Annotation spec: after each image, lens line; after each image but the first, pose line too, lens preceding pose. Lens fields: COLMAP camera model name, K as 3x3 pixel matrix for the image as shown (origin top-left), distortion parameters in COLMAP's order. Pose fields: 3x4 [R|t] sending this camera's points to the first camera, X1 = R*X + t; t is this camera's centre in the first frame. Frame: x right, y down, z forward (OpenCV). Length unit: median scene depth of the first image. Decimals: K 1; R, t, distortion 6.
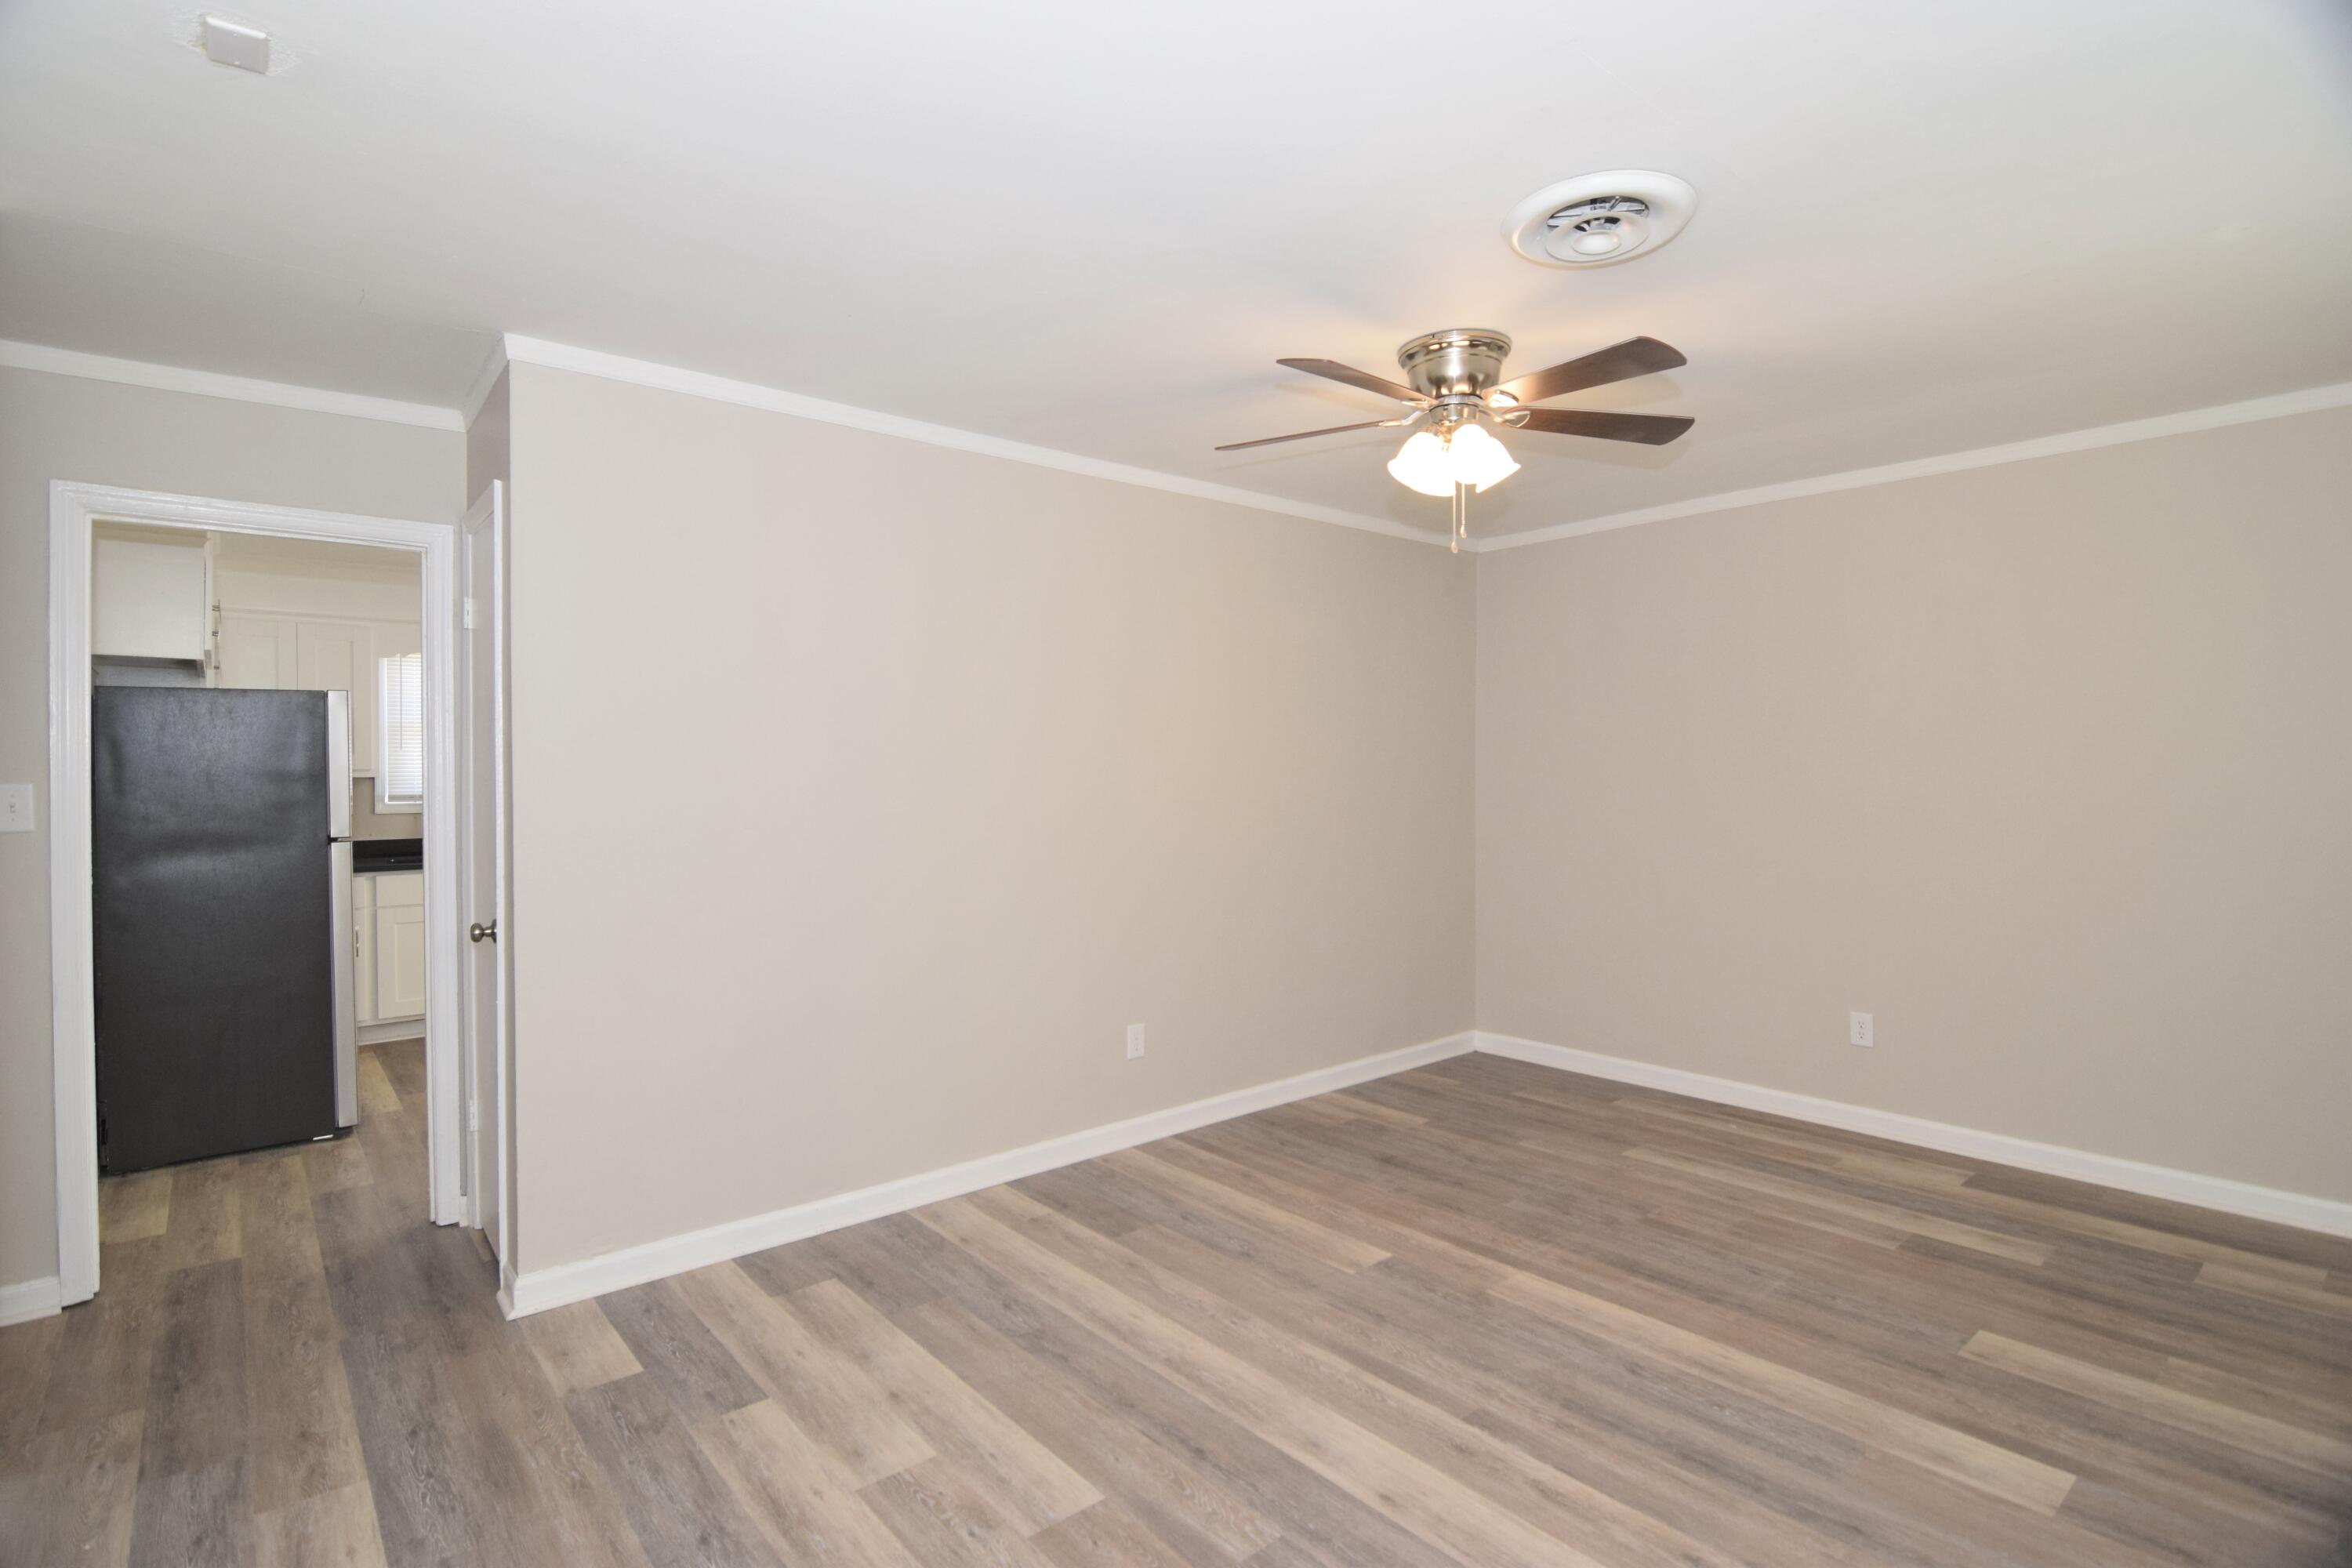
lens RADIAL K [[1141.7, 0, 1169.6], [0, 1141.7, 774.1], [0, 0, 1]] dist [-0.000728, -0.011926]
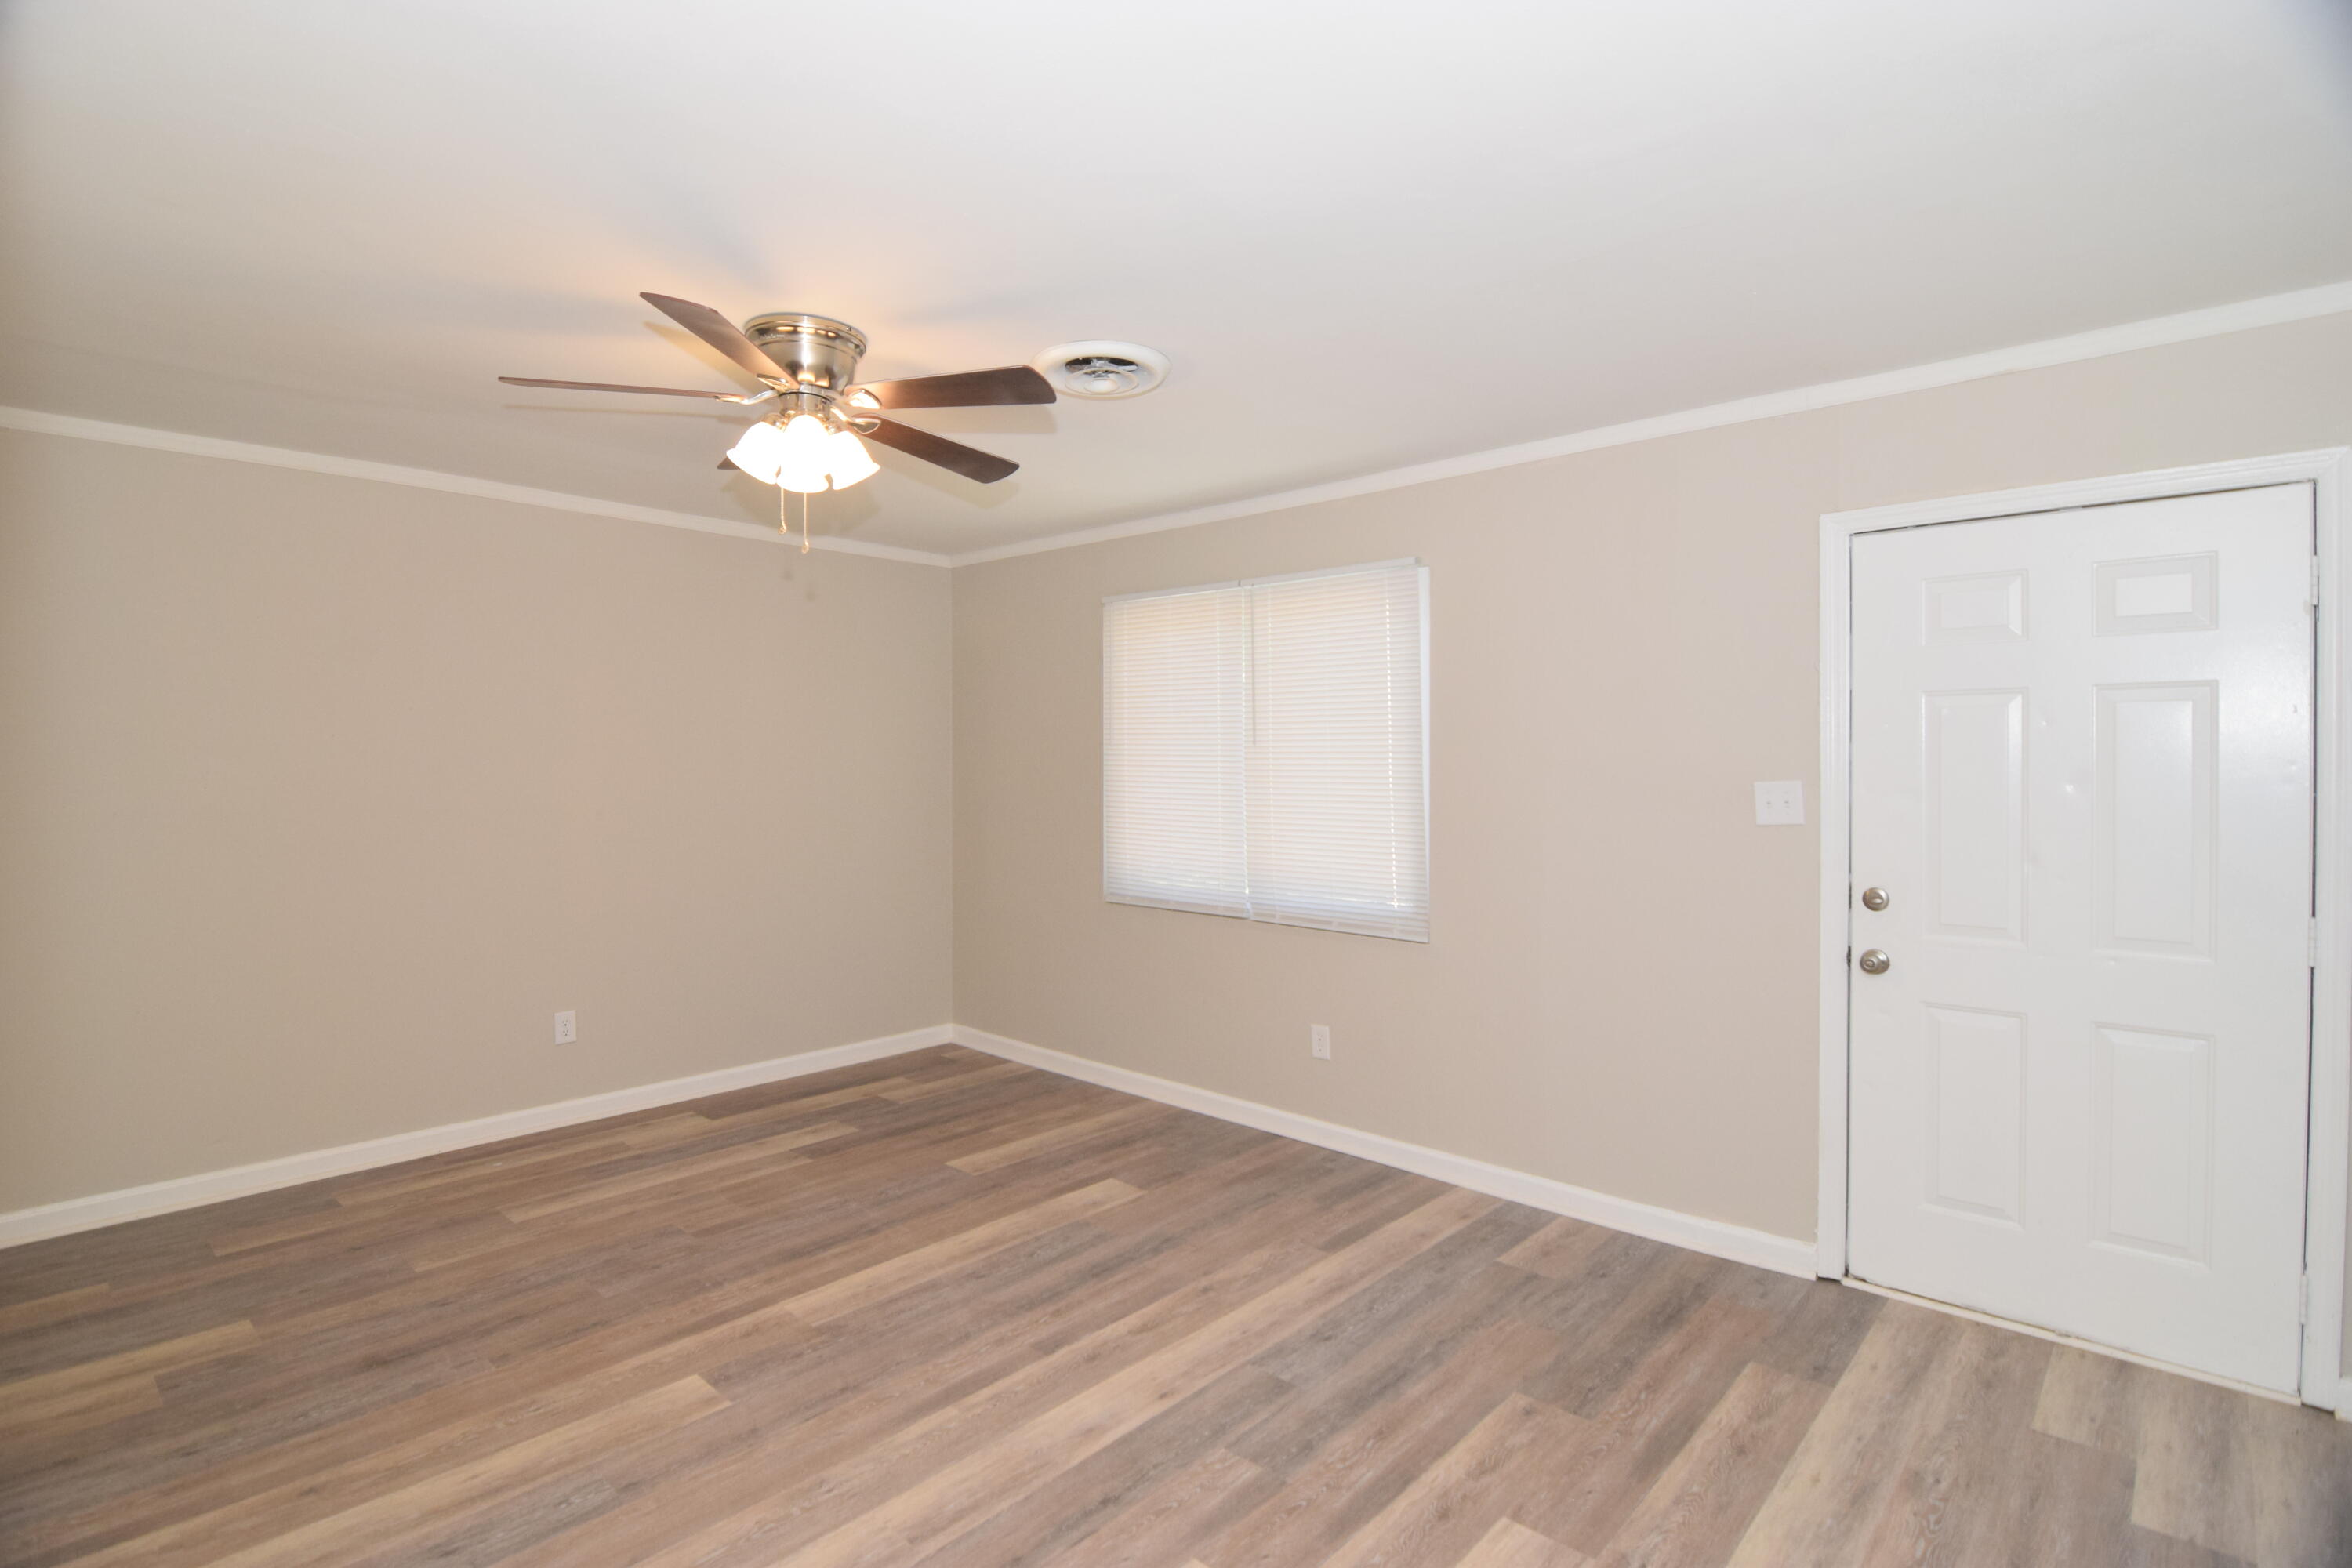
lens RADIAL K [[1141.7, 0, 1169.6], [0, 1141.7, 774.1], [0, 0, 1]] dist [-0.000728, -0.011926]
pose [[-0.124665, -0.005289, 0.992185, -0.718405], [0.007746, 0.999950, 0.006304, -0.016446], [-0.992169, 0.008471, -0.124618, 0.823800]]
